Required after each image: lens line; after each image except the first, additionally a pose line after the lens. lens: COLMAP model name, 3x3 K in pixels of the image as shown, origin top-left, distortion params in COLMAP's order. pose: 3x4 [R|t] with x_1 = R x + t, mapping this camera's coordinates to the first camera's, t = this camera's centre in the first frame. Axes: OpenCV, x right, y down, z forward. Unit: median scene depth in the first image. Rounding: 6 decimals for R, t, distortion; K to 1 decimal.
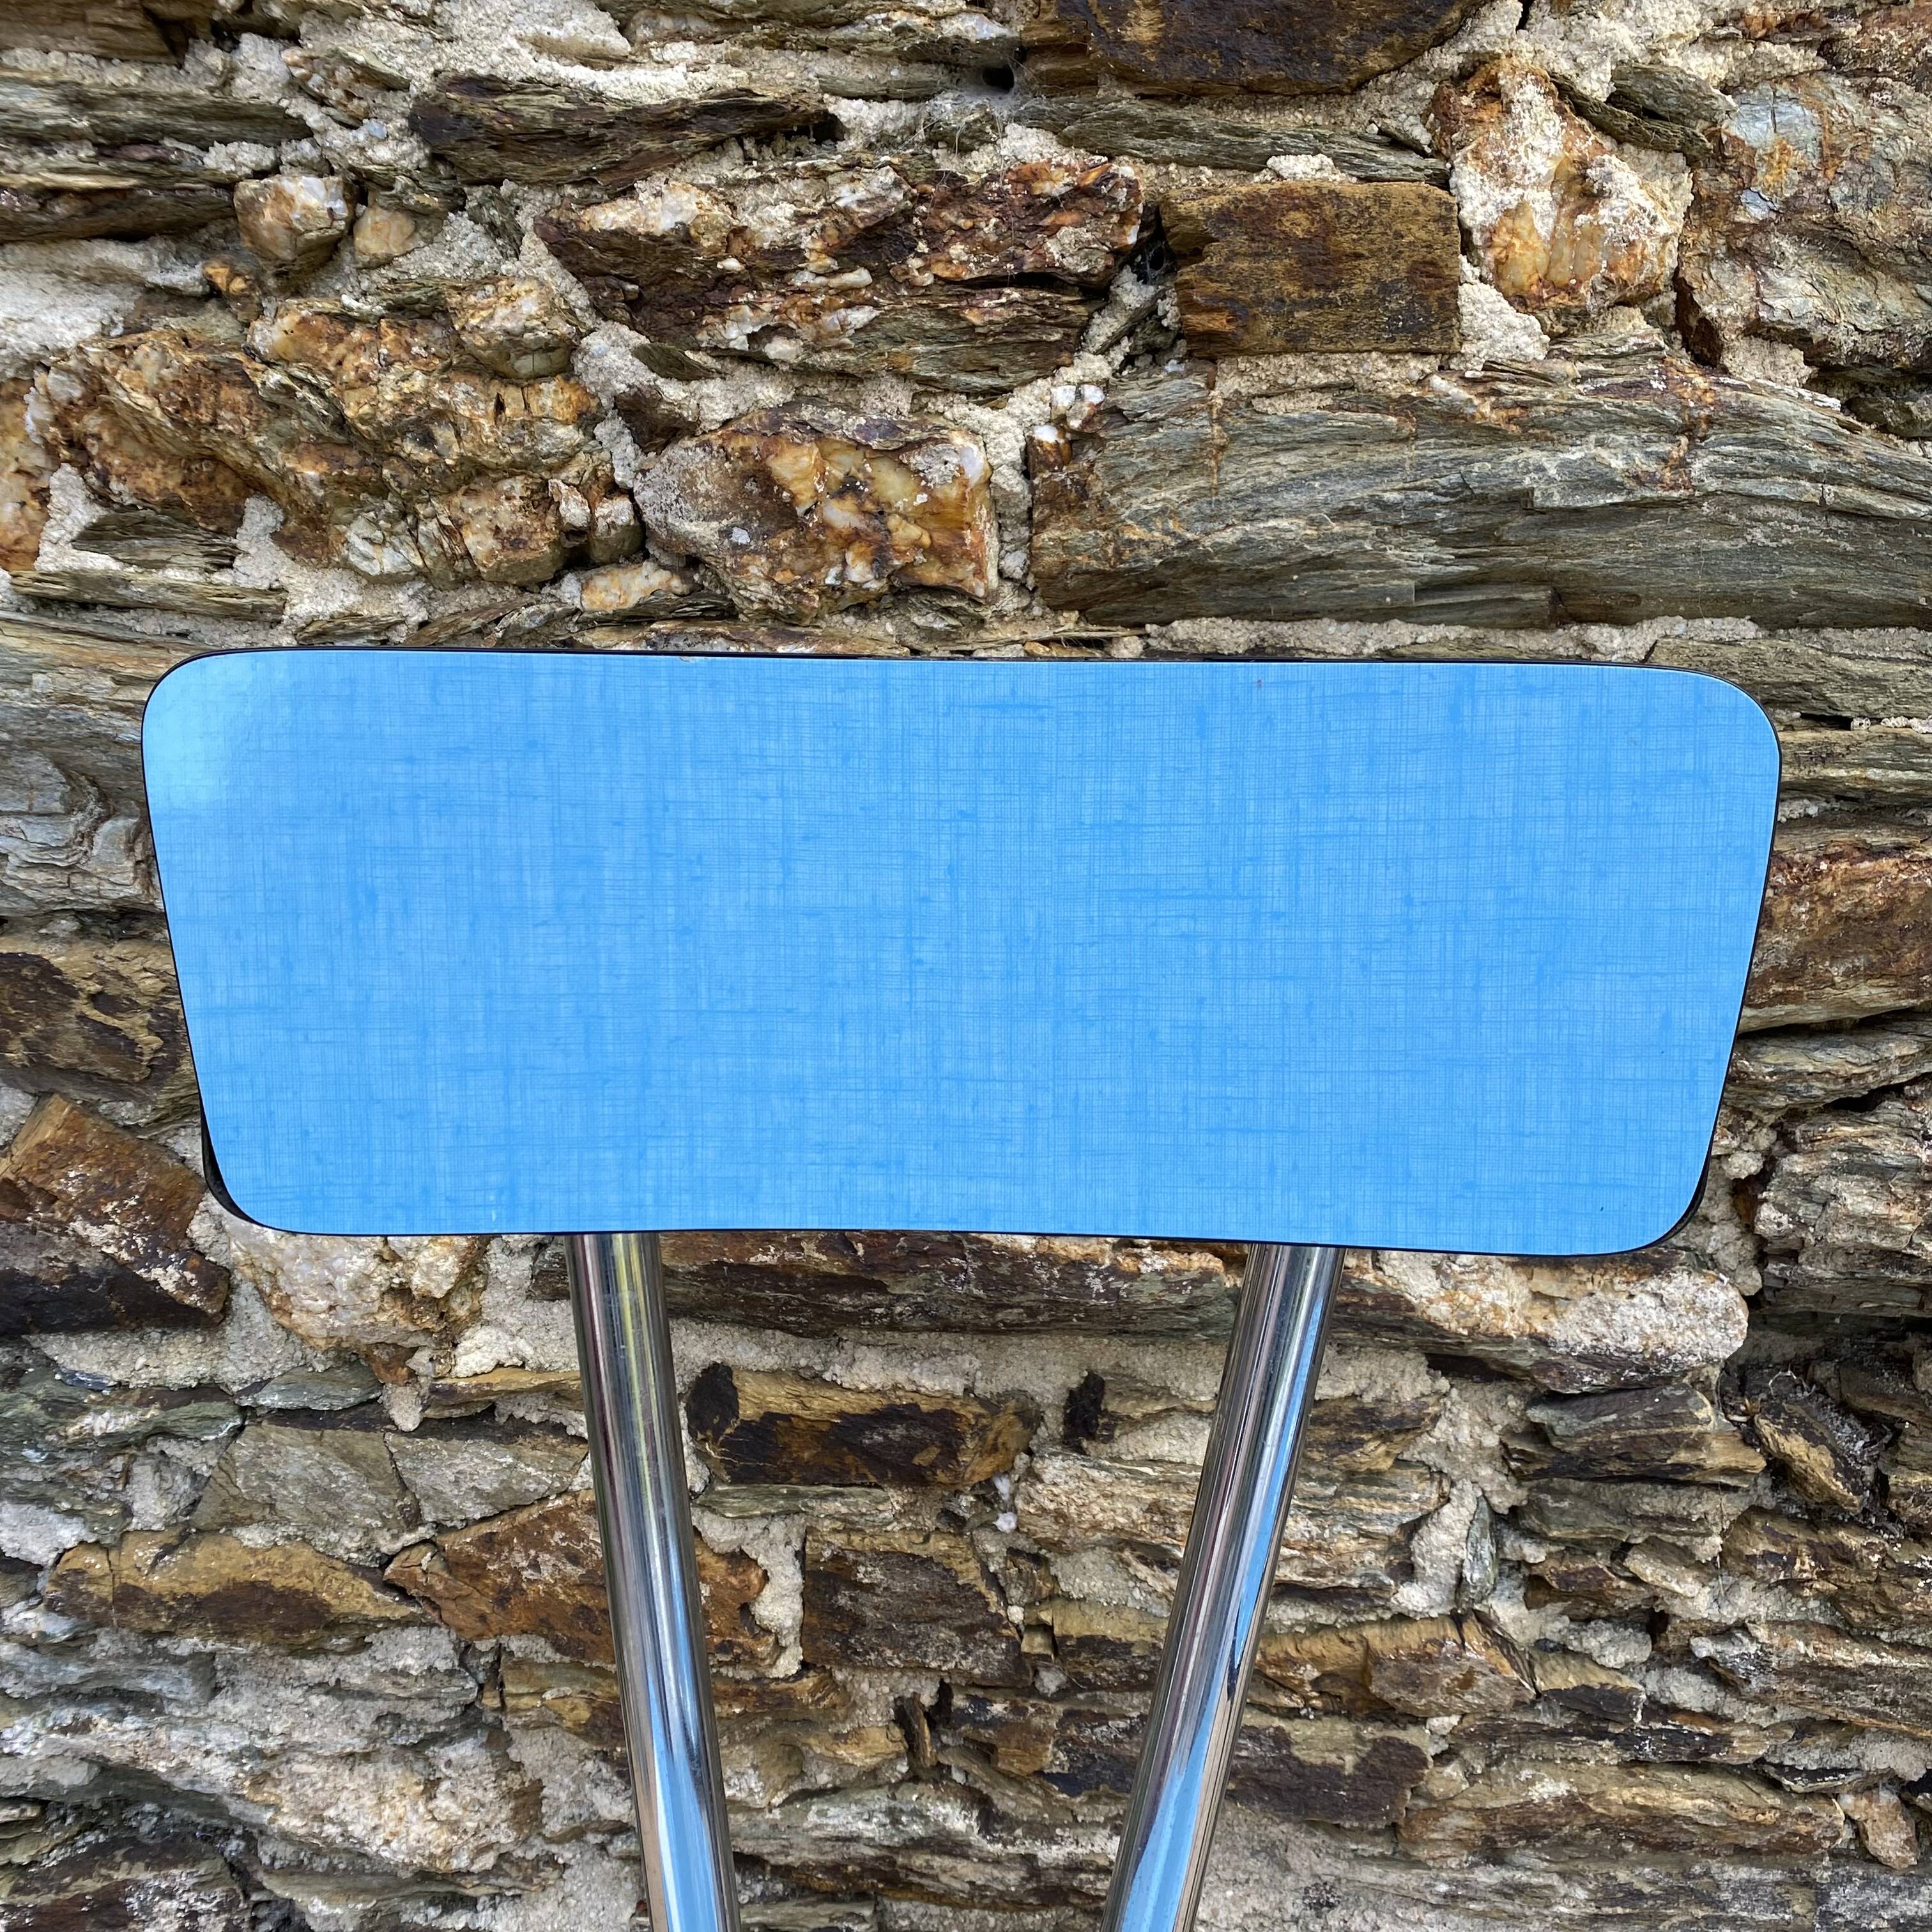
lens RADIAL K [[1944.4, 0, 983.3], [0, 1944.4, 984.9], [0, 0, 1]] dist [0.005491, -0.003350]
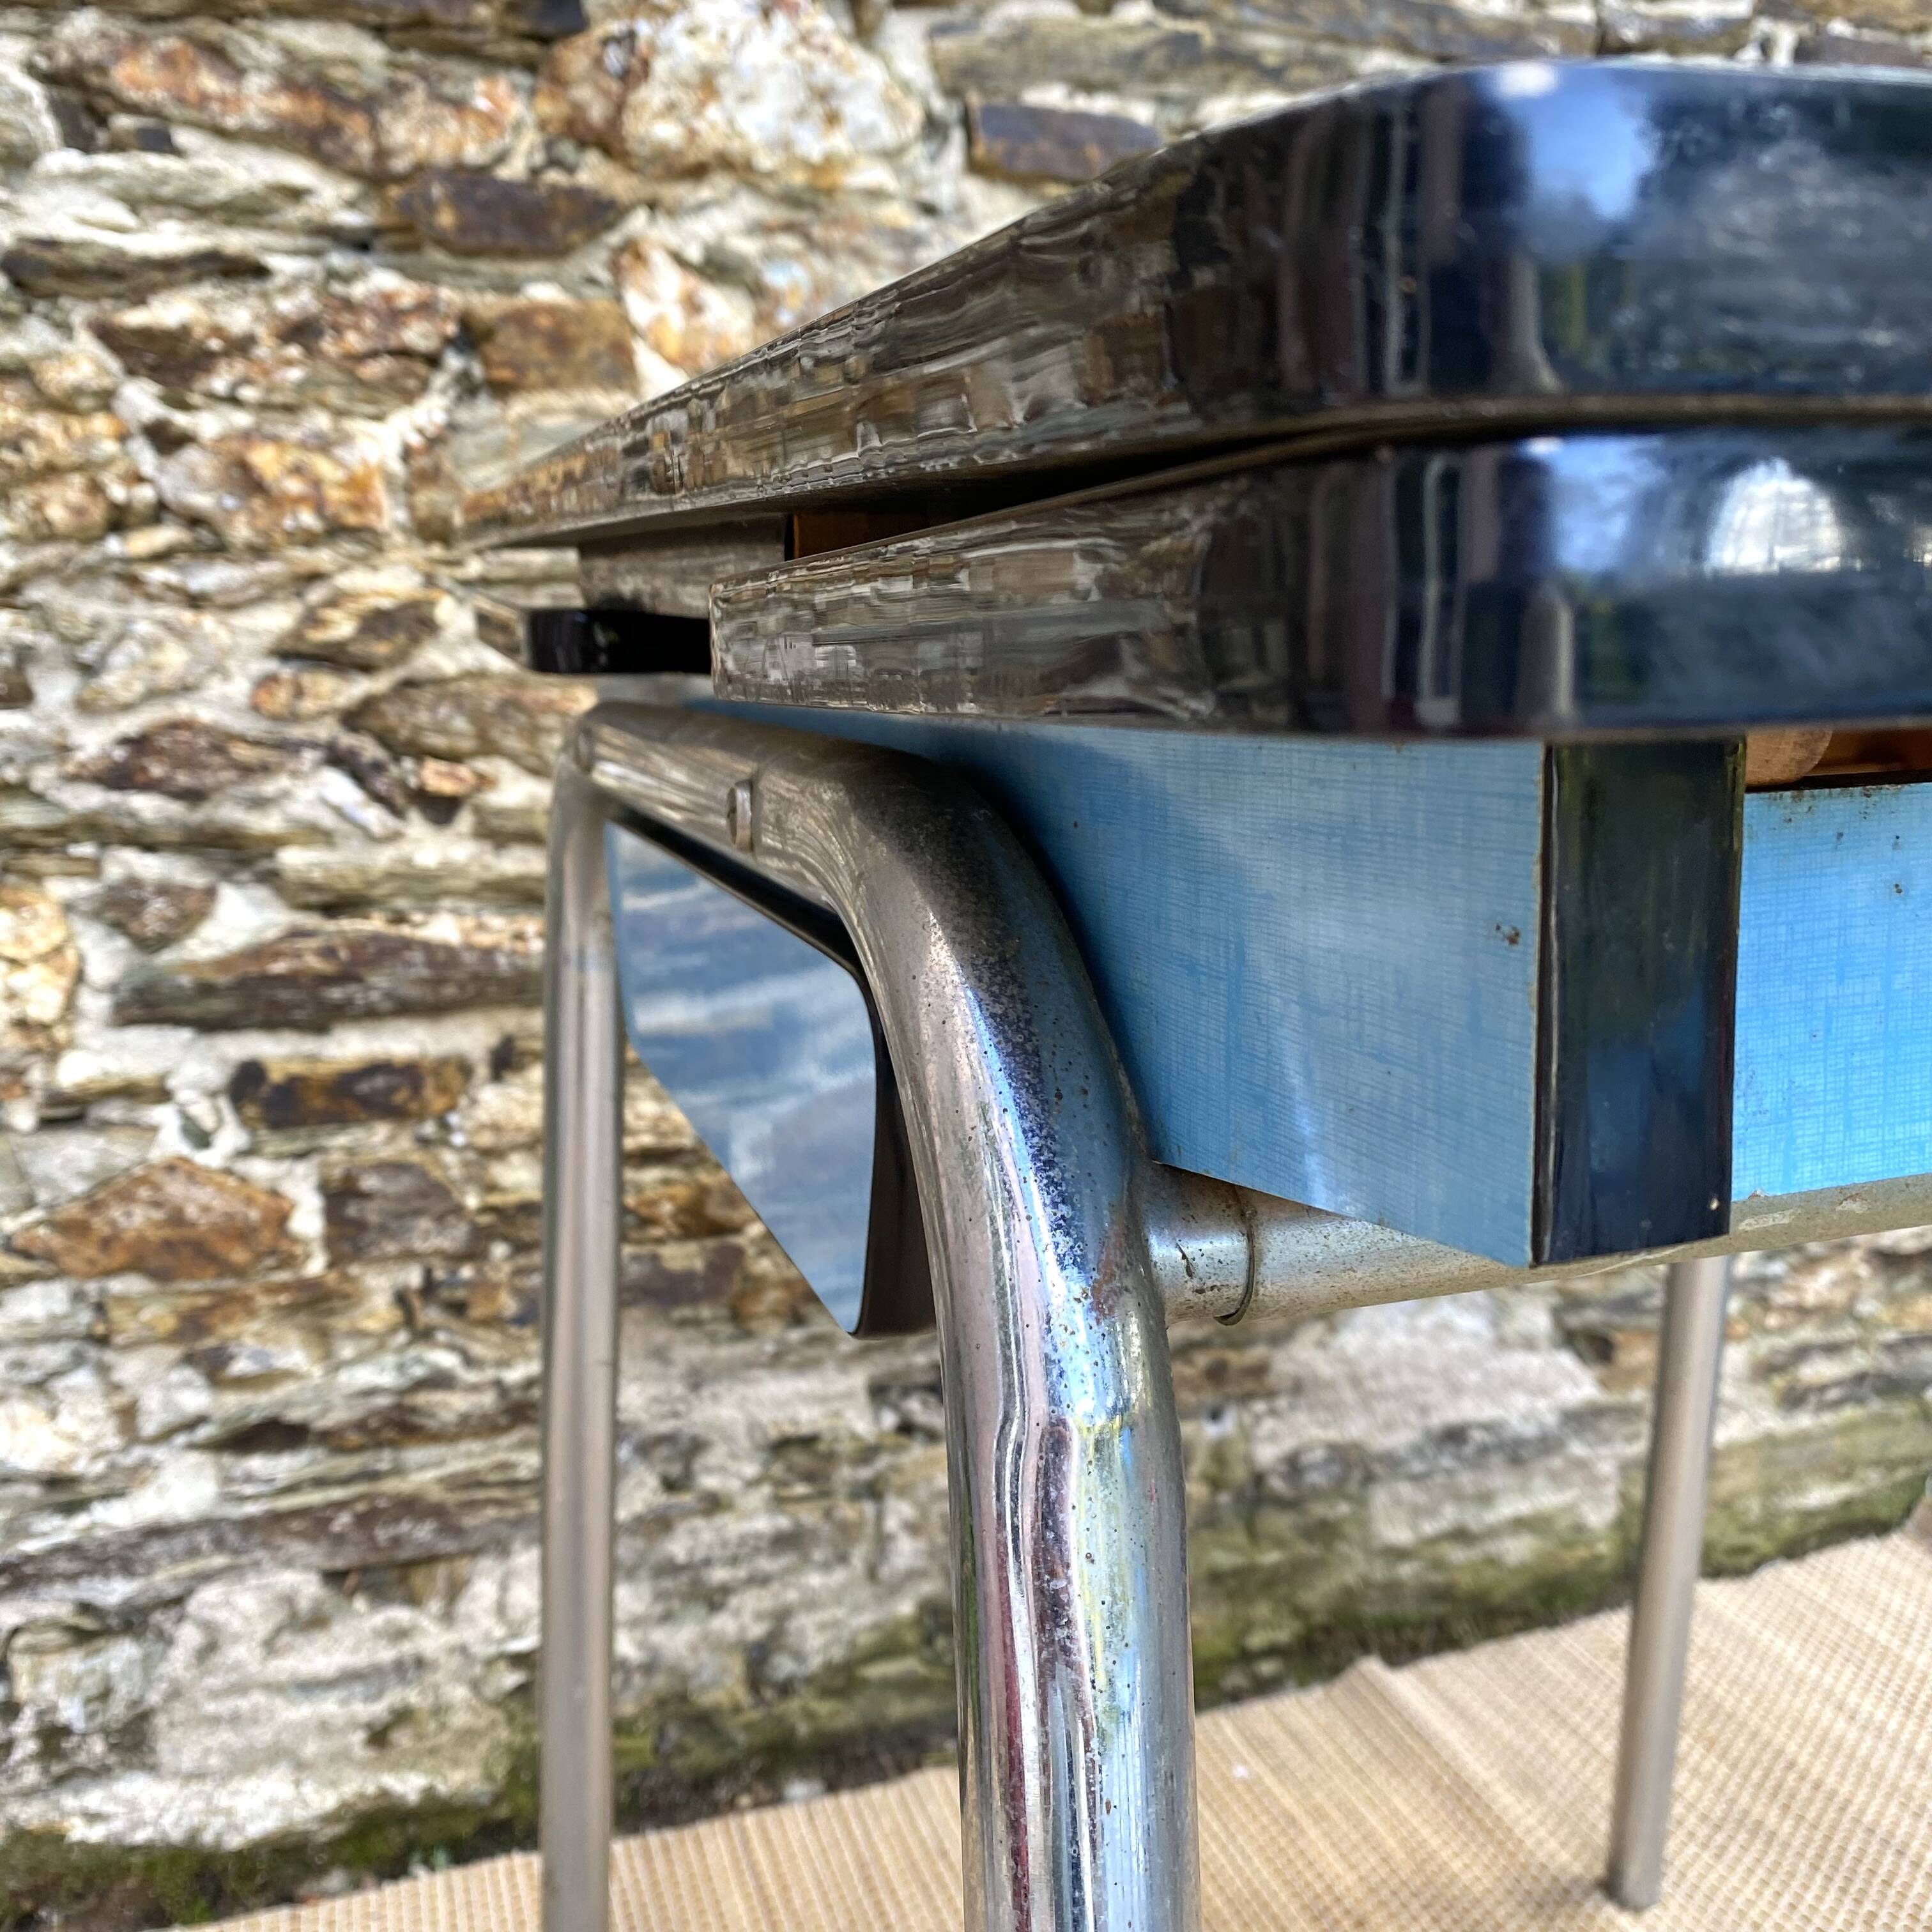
lens RADIAL K [[1980.5, 0, 994.3], [0, 1980.5, 948.1], [0, 0, 1]] dist [-0.011921, 0.011466]
pose [[0.928792, -0.104193, 0.355652, -0.157165], [0.152521, 0.982093, -0.110594, 0.426656], [-0.337761, 0.156963, 0.928052, -0.725529]]
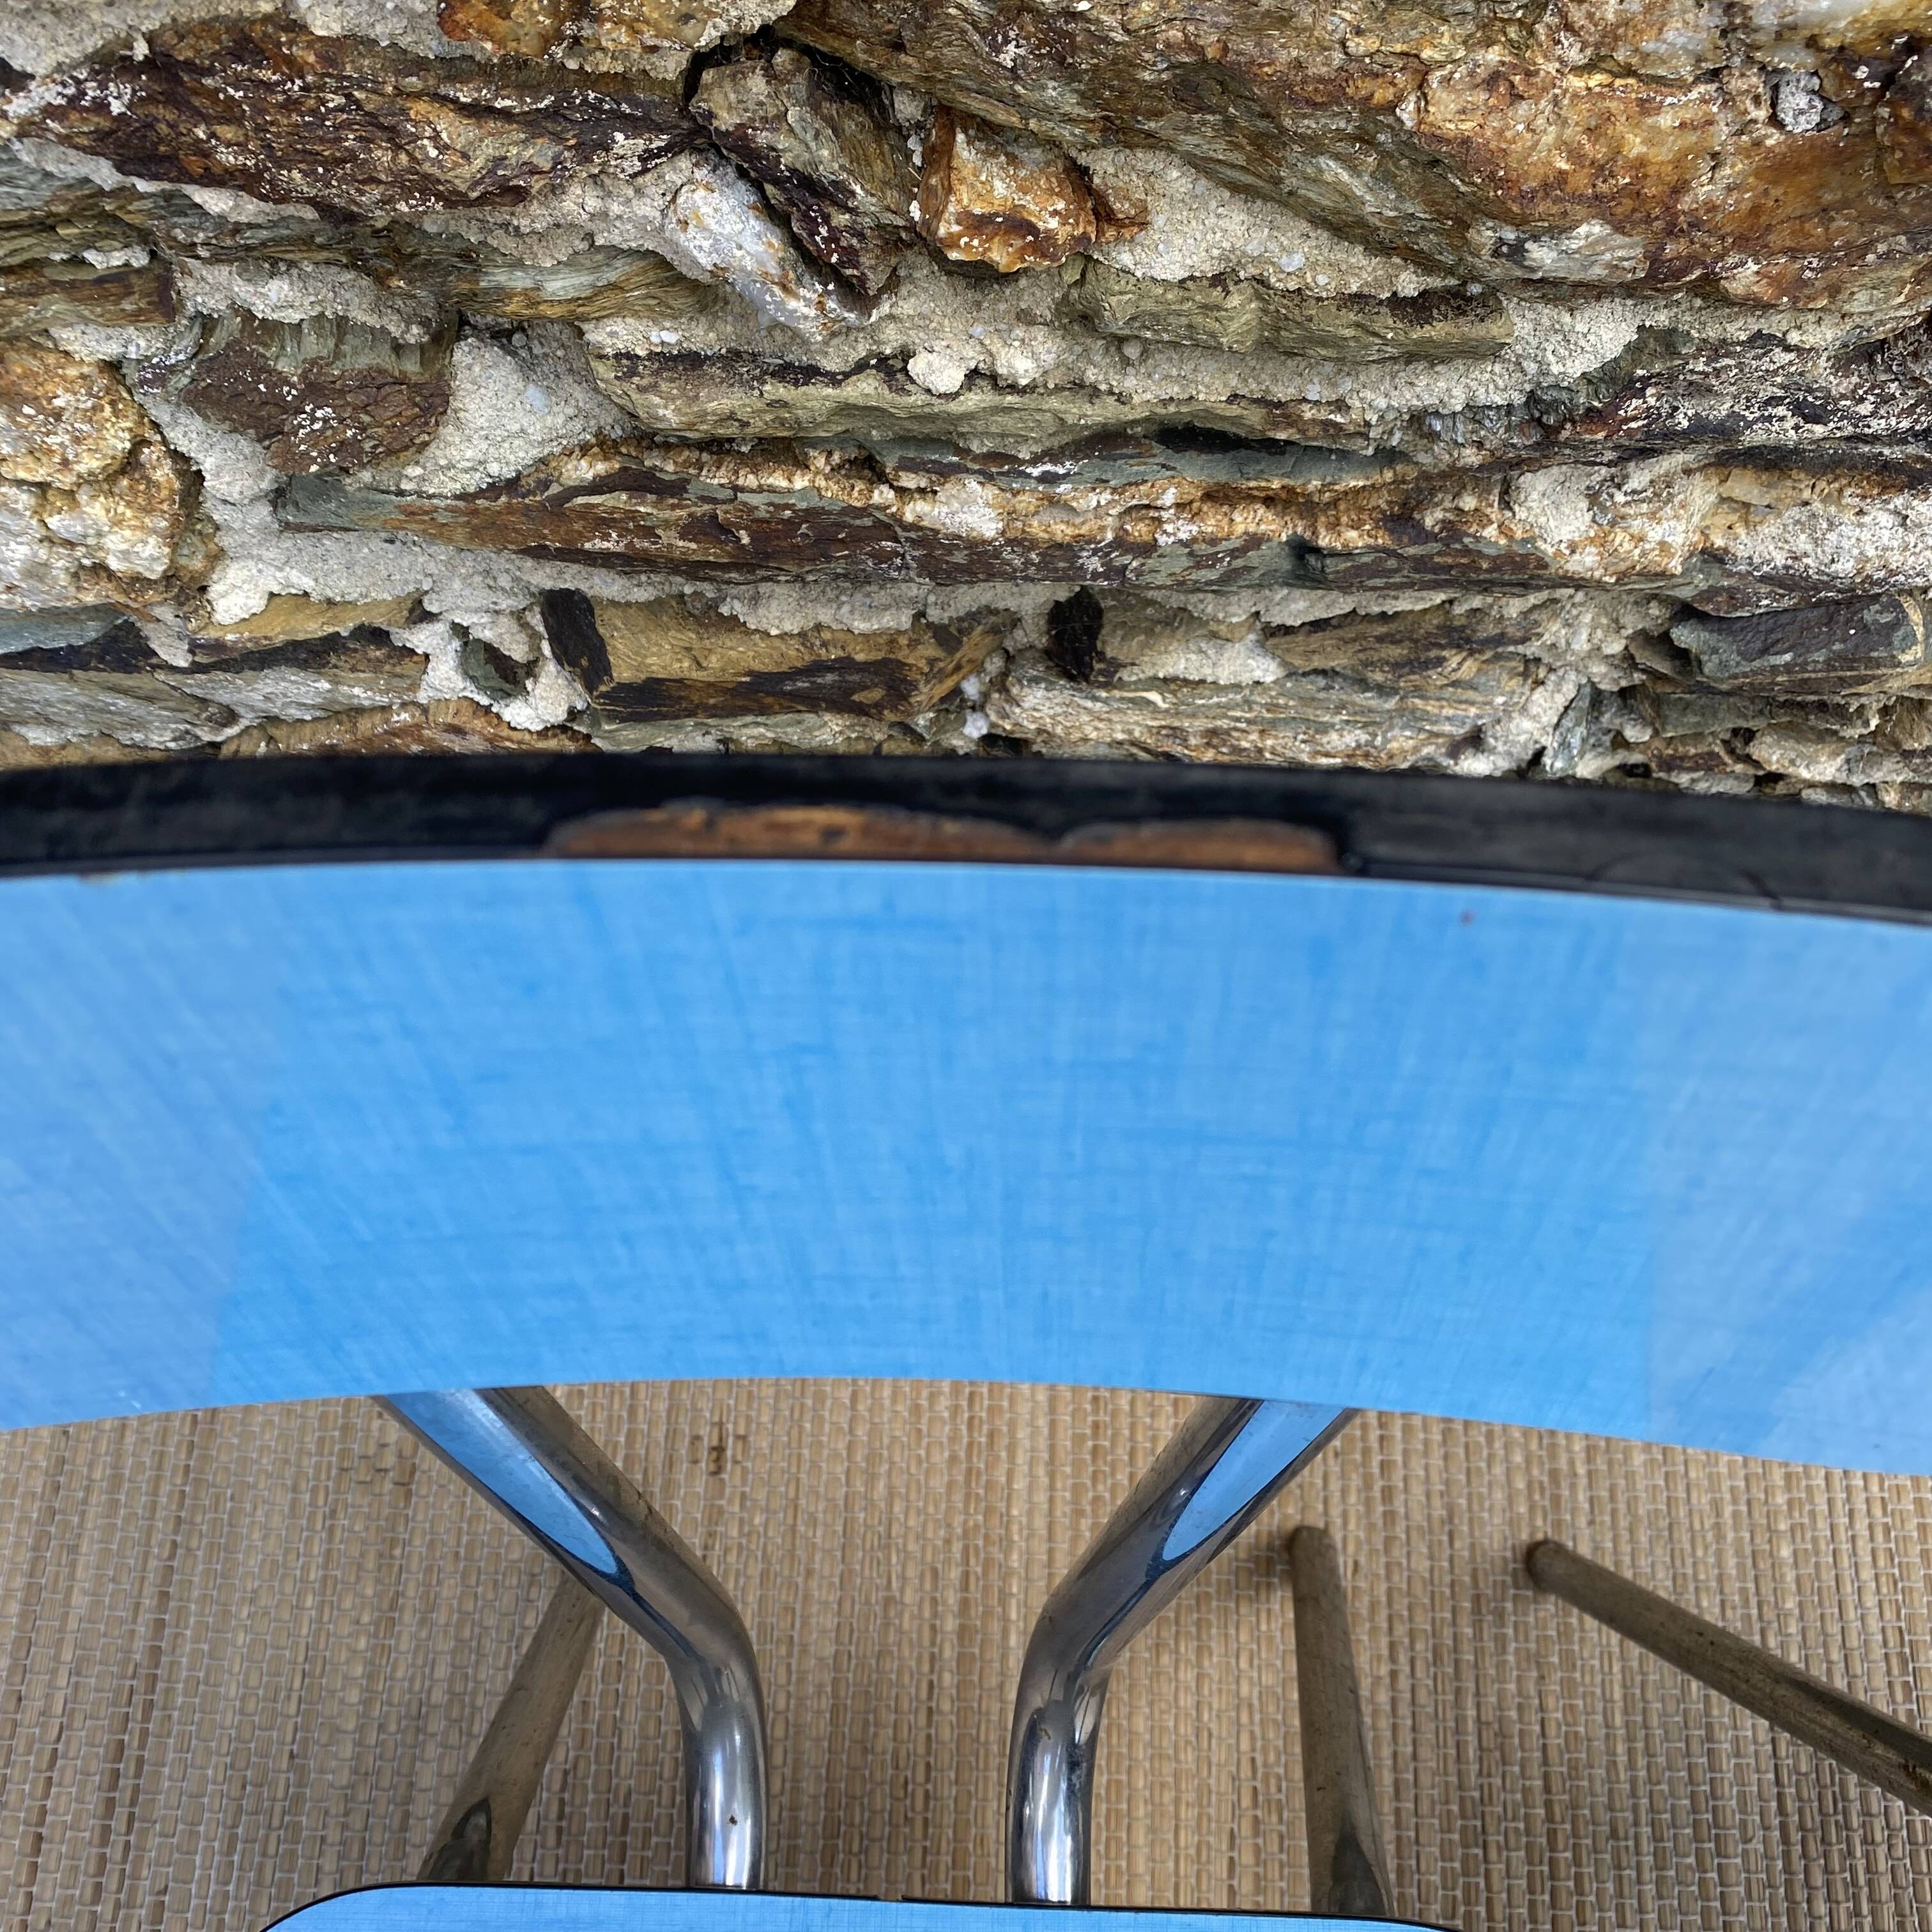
lens RADIAL K [[1964.6, 0, 989.4], [0, 1964.6, 956.3], [0, 0, 1]] dist [-0.005801, 0.015302]
pose [[0.999447, -0.030282, -0.013721, 0.029676], [0.029709, 0.628277, 0.777422, -0.330076], [-0.014922, -0.777400, 0.628830, 0.494515]]
